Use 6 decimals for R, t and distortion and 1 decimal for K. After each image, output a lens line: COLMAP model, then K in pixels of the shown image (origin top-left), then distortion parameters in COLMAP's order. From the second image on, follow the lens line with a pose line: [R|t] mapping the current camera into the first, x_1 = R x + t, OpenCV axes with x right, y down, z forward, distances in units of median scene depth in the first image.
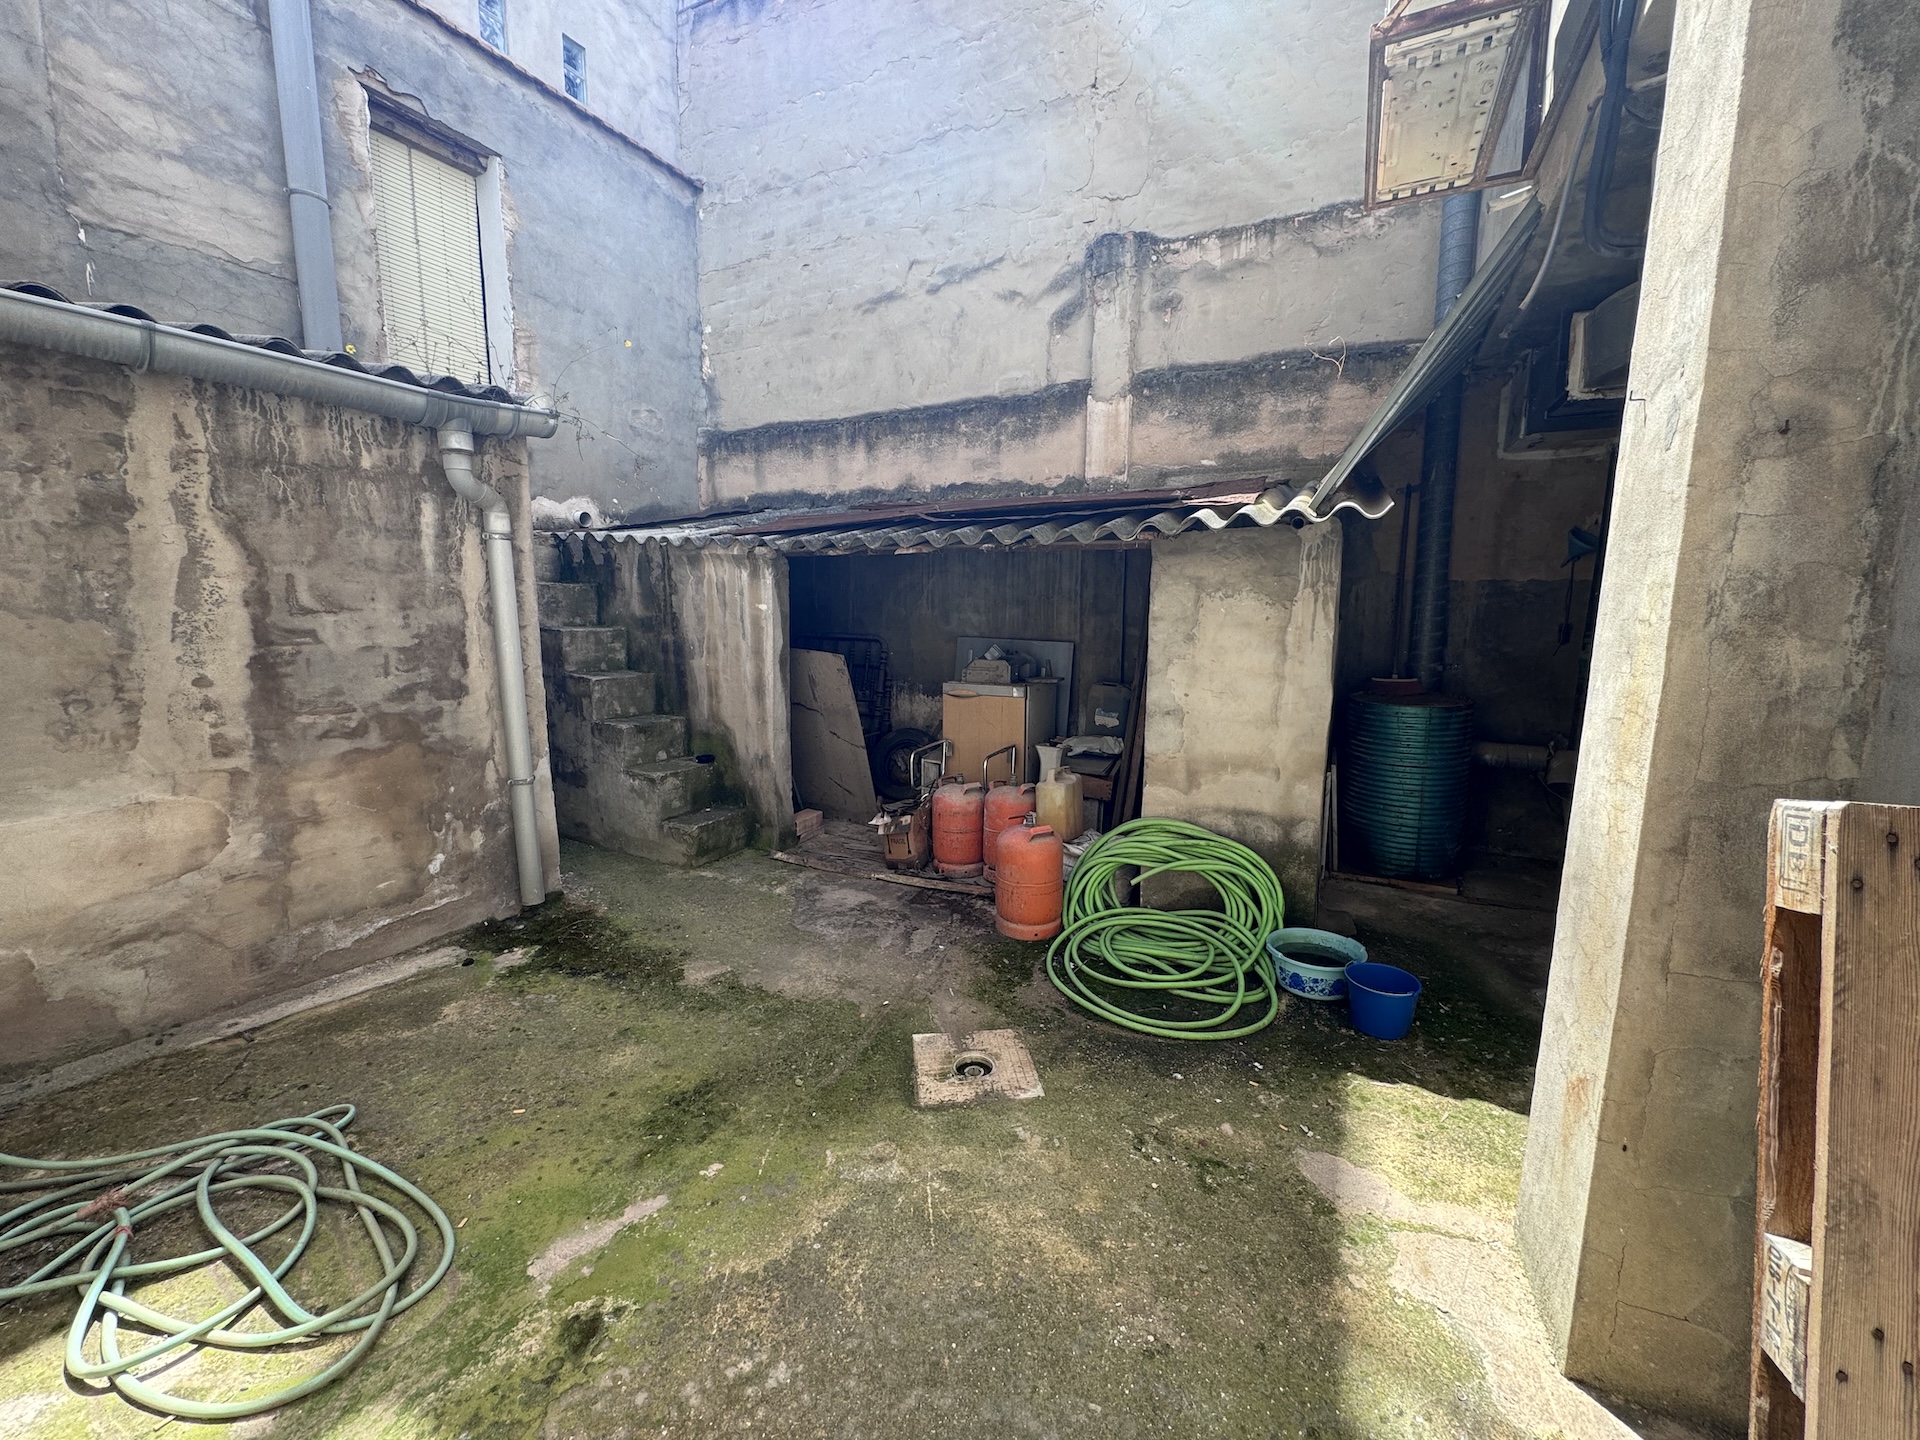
lens RADIAL K [[764.8, 0, 959.7], [0, 764.8, 727.6], [0, 0, 1]] dist [-0.011289, 0.000926]
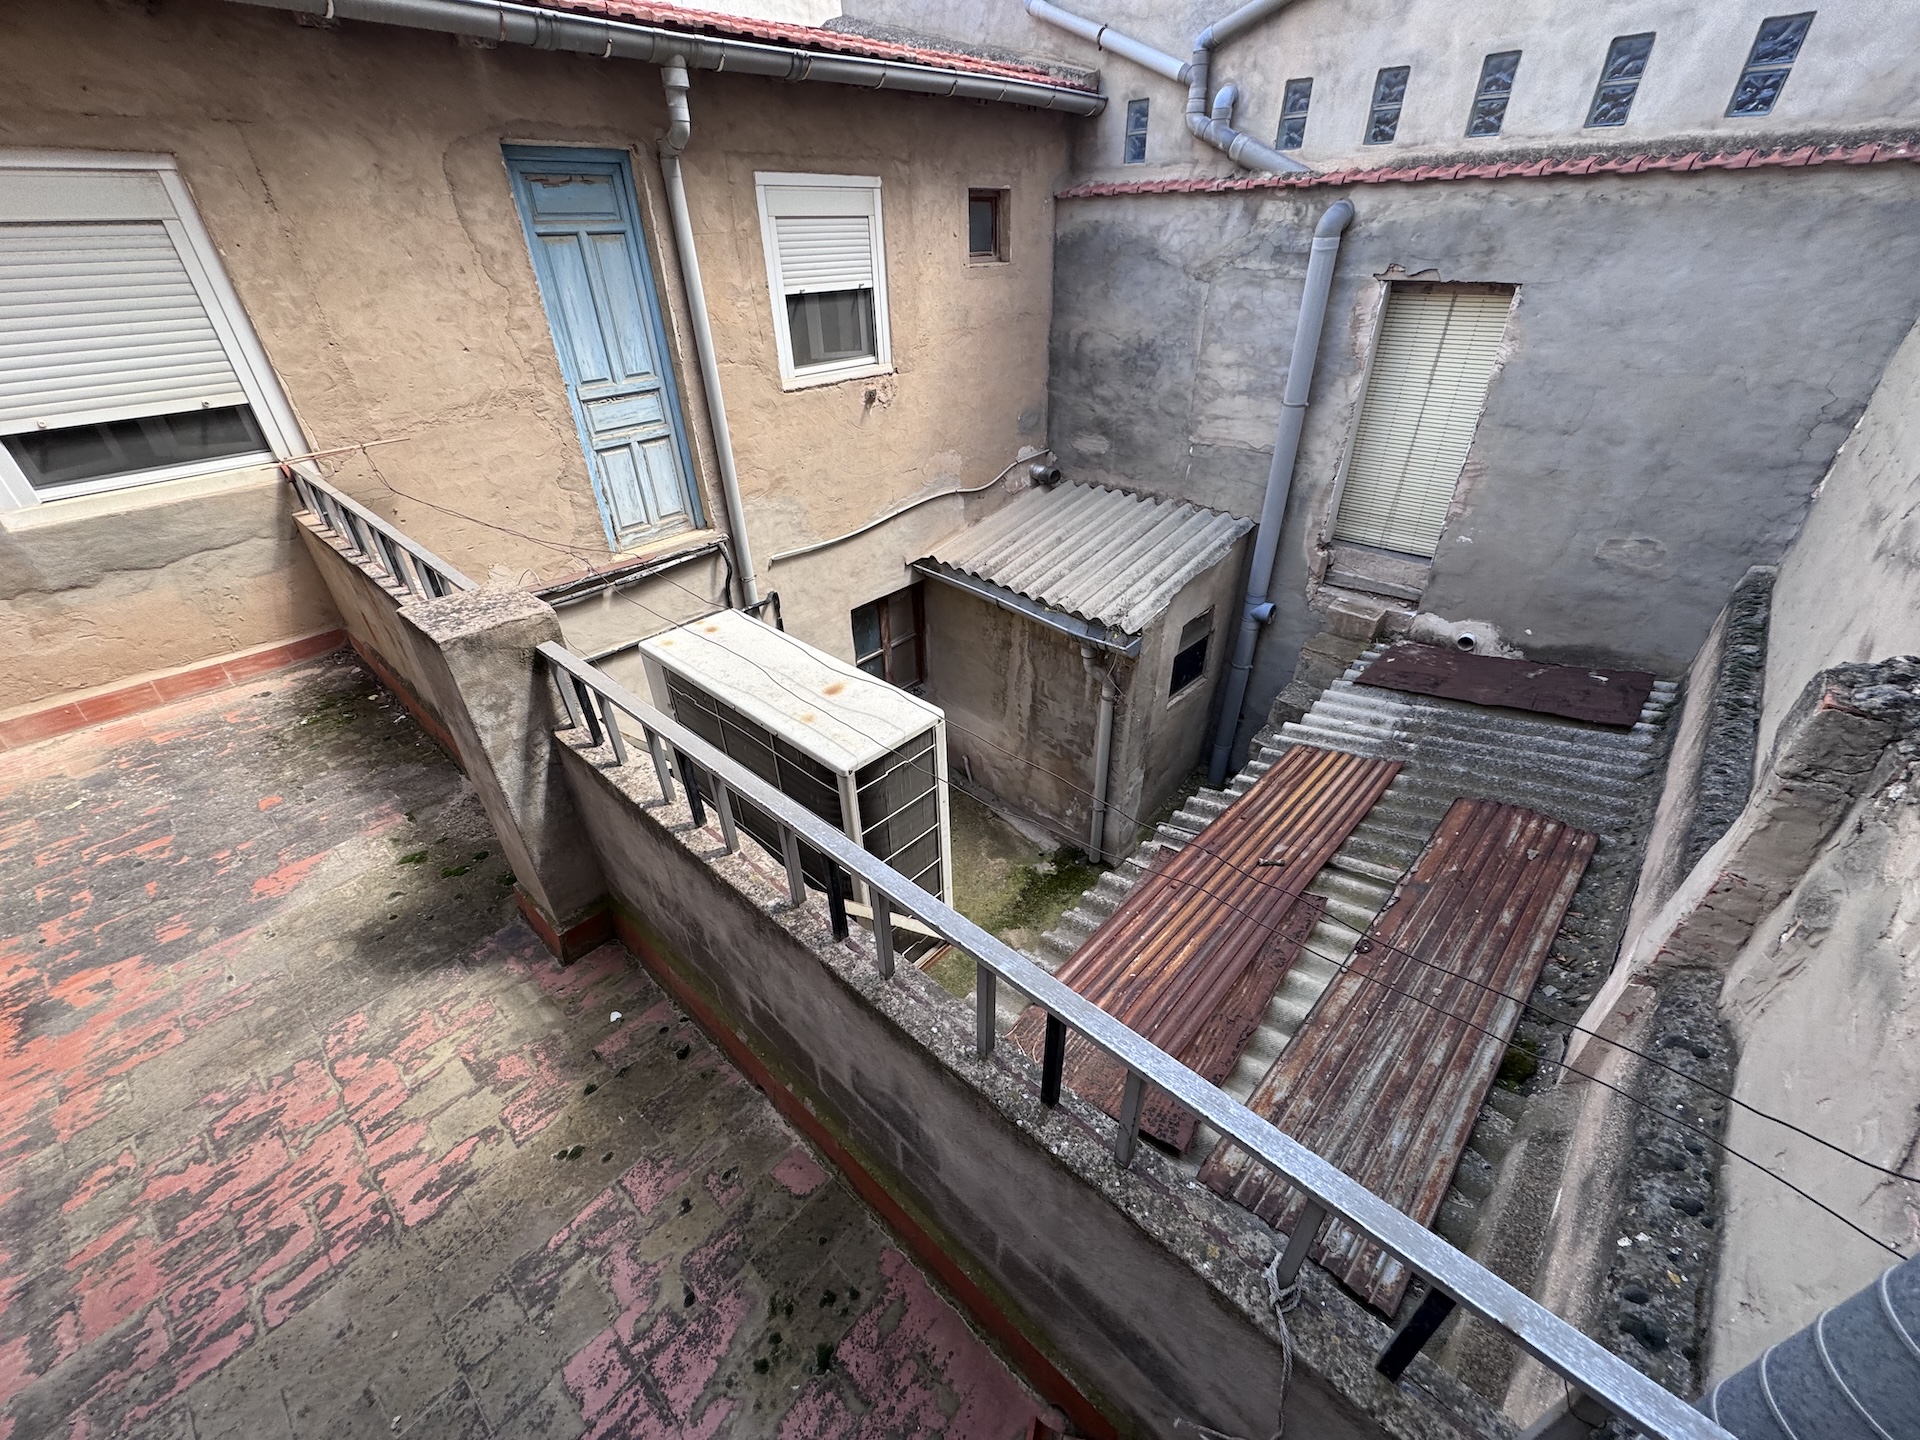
lens RADIAL K [[764.8, 0, 961.2], [0, 764.8, 724.4], [0, 0, 1]] dist [-0.011289, 0.000926]
pose [[-0.286496, 0.525252, -0.801268, 0.950114], [-0.123900, 0.808990, 0.574616, -1.179449], [0.950036, 0.263902, -0.166693, 0.992652]]
